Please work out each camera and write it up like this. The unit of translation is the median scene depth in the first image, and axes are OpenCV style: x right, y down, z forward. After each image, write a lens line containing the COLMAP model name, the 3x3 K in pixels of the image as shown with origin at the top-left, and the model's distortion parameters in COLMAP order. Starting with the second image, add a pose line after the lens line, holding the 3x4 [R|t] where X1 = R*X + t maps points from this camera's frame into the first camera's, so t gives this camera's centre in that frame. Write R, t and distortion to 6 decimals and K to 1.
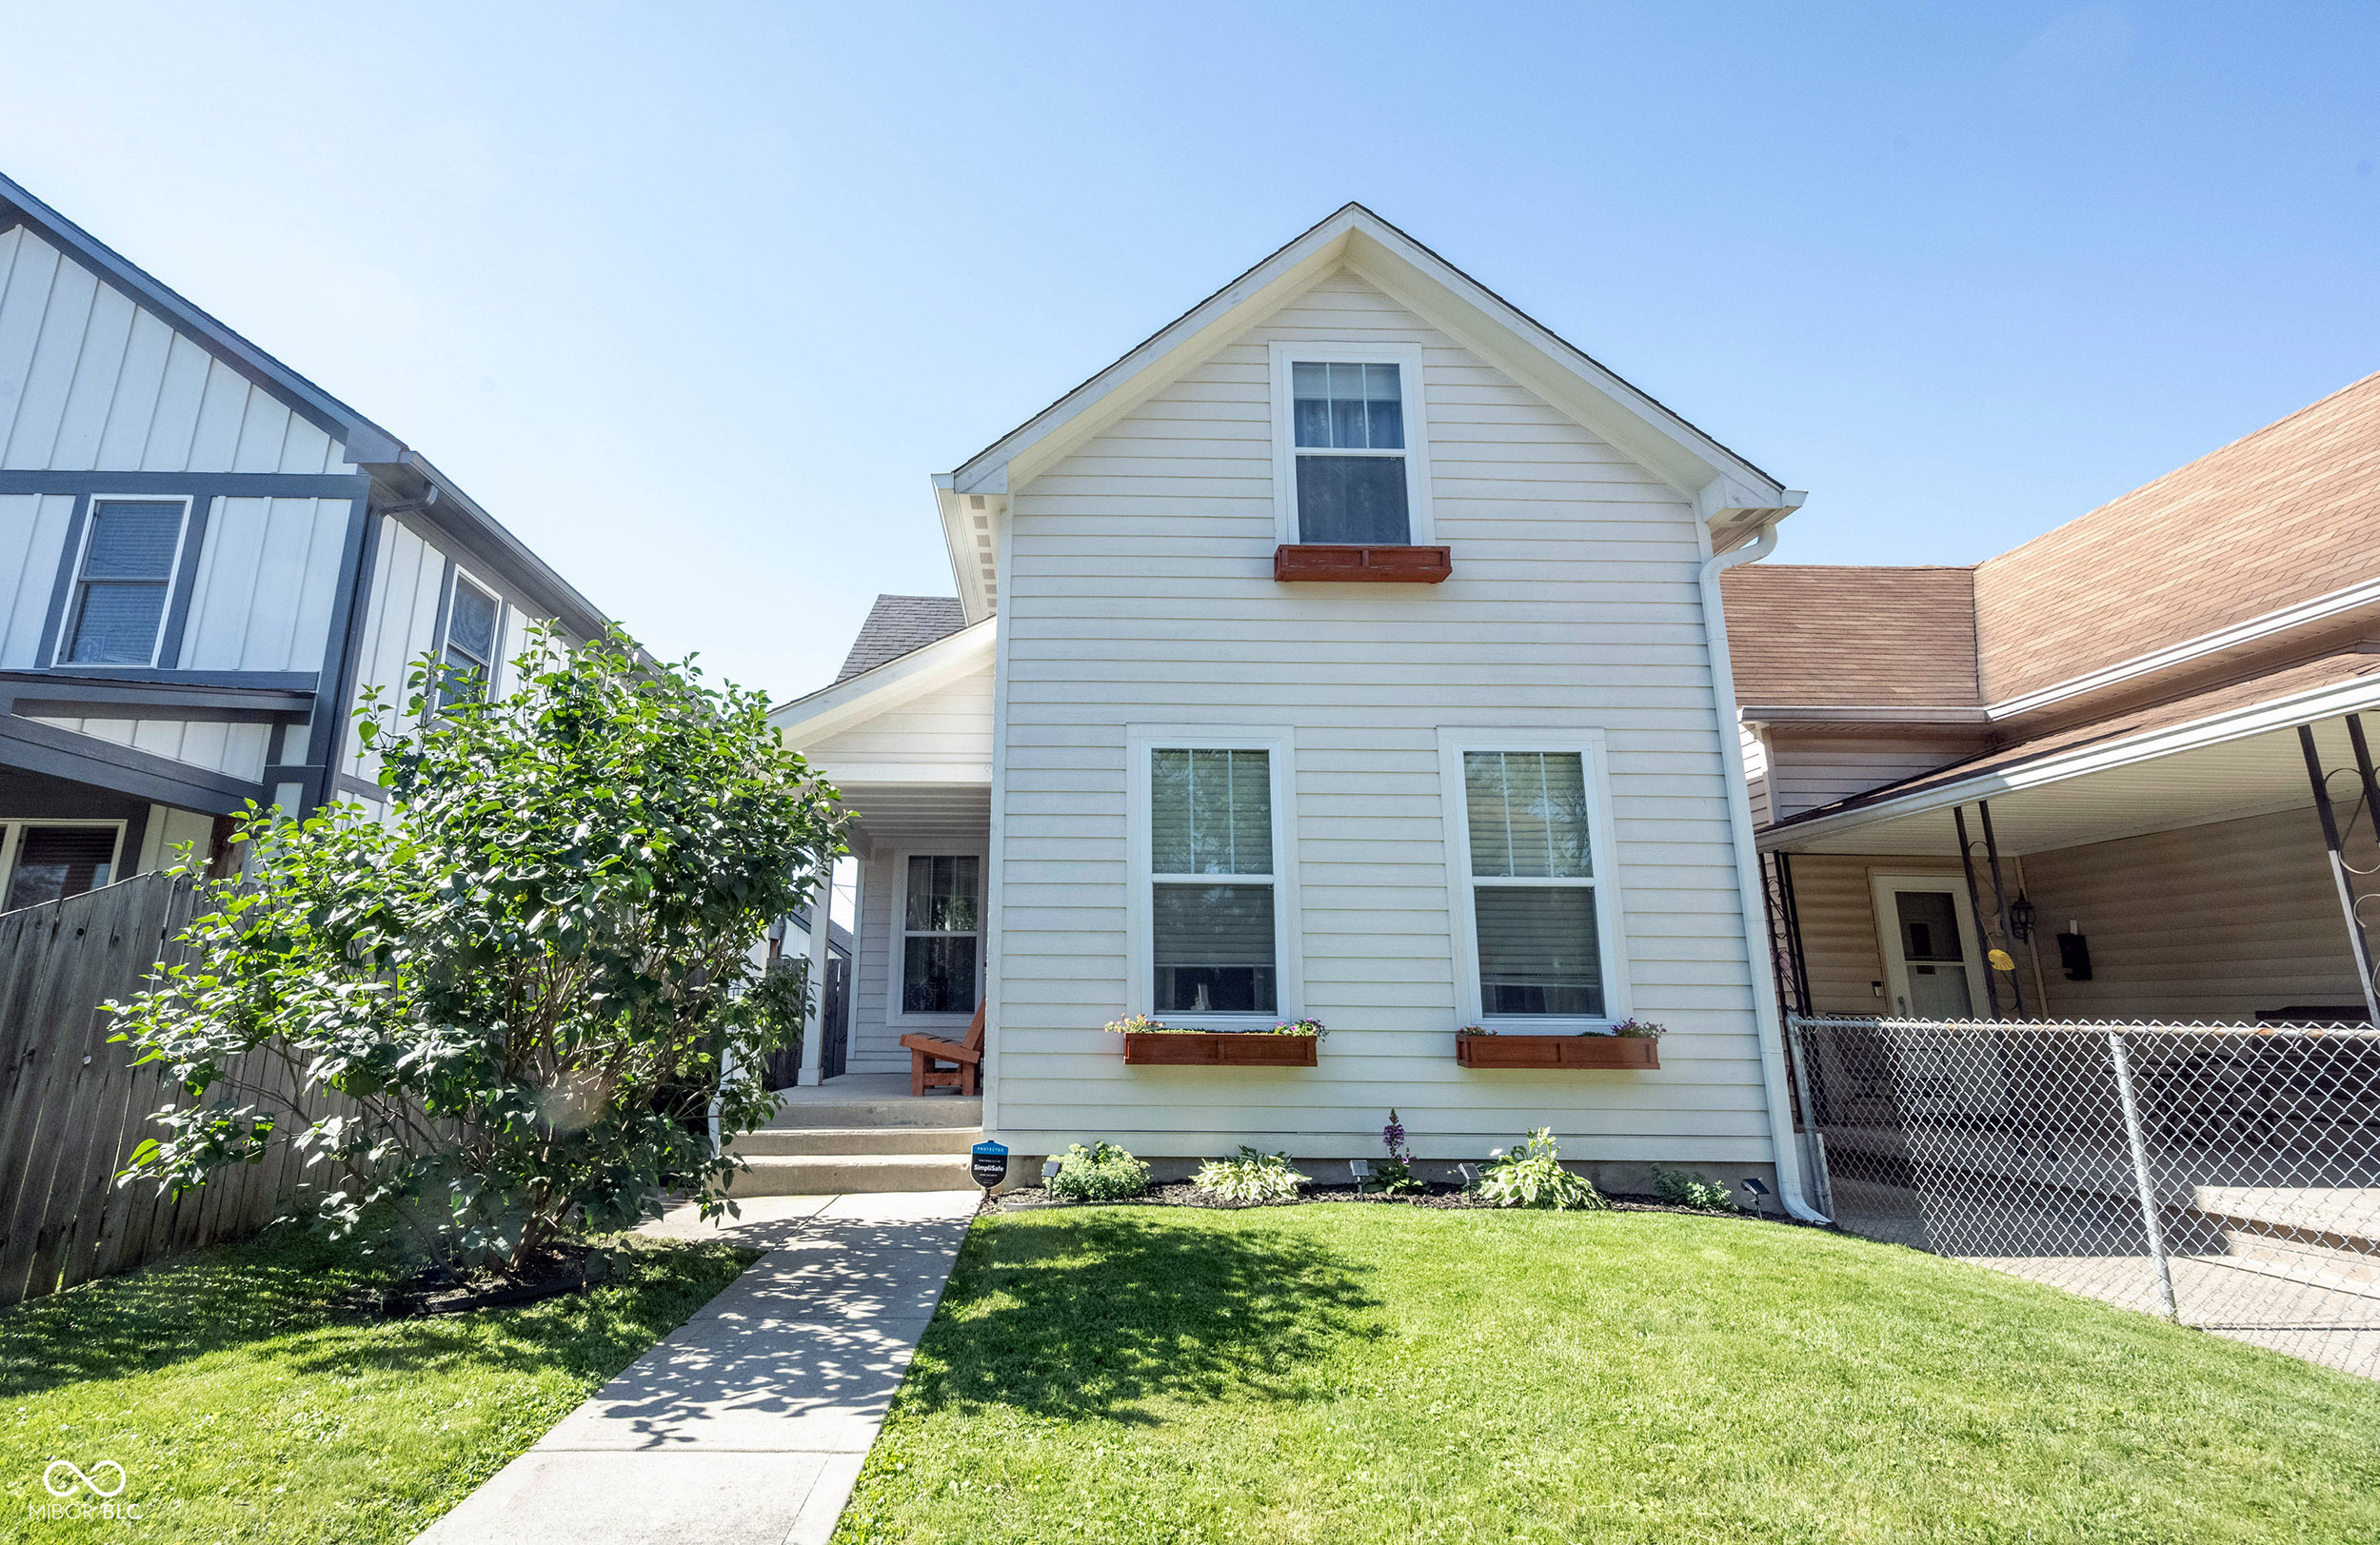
lens RADIAL K [[1056.5, 0, 1082.7], [0, 1056.5, 766.9], [0, 0, 1]] dist [0.000673, -0.000135]
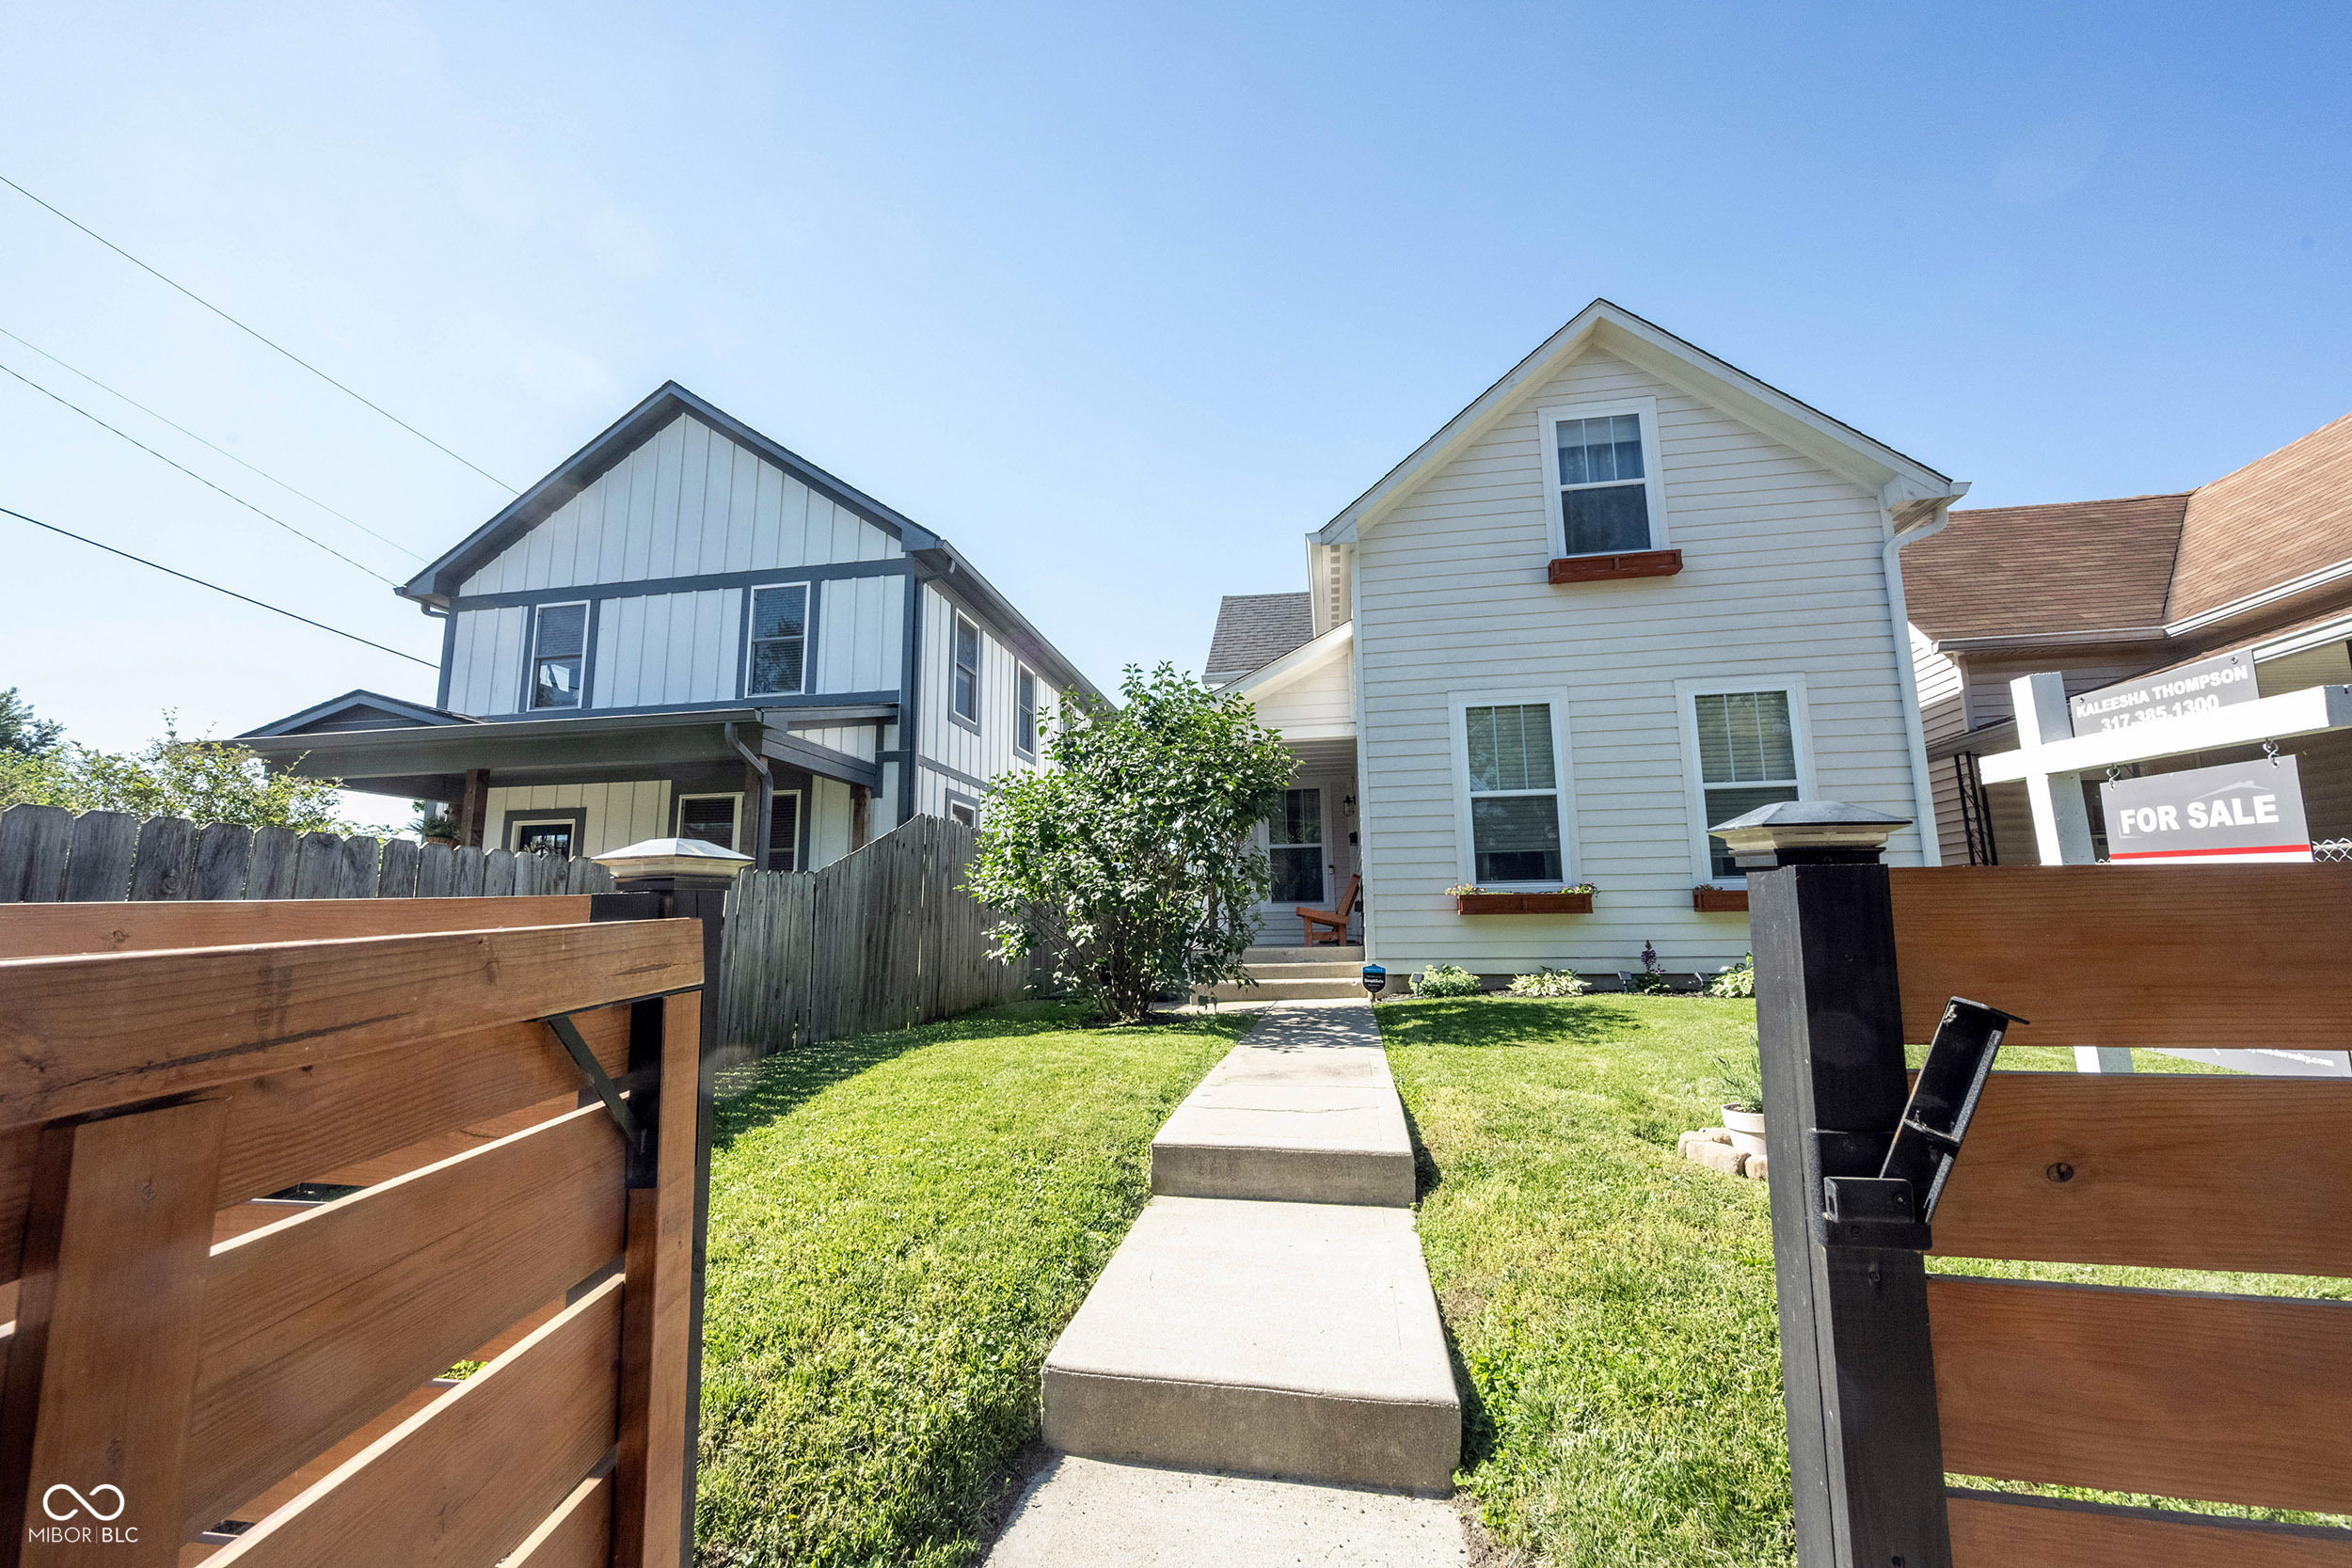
lens RADIAL K [[928.5, 0, 1176.0], [0, 928.5, 784.0], [0, 0, 1]] dist [0.000132, -0.000281]
pose [[0.981328, -0.048690, -0.186076, -0.089817], [0.062204, 0.995779, 0.067487, -0.022297], [0.182004, -0.077801, 0.980215, -0.332605]]
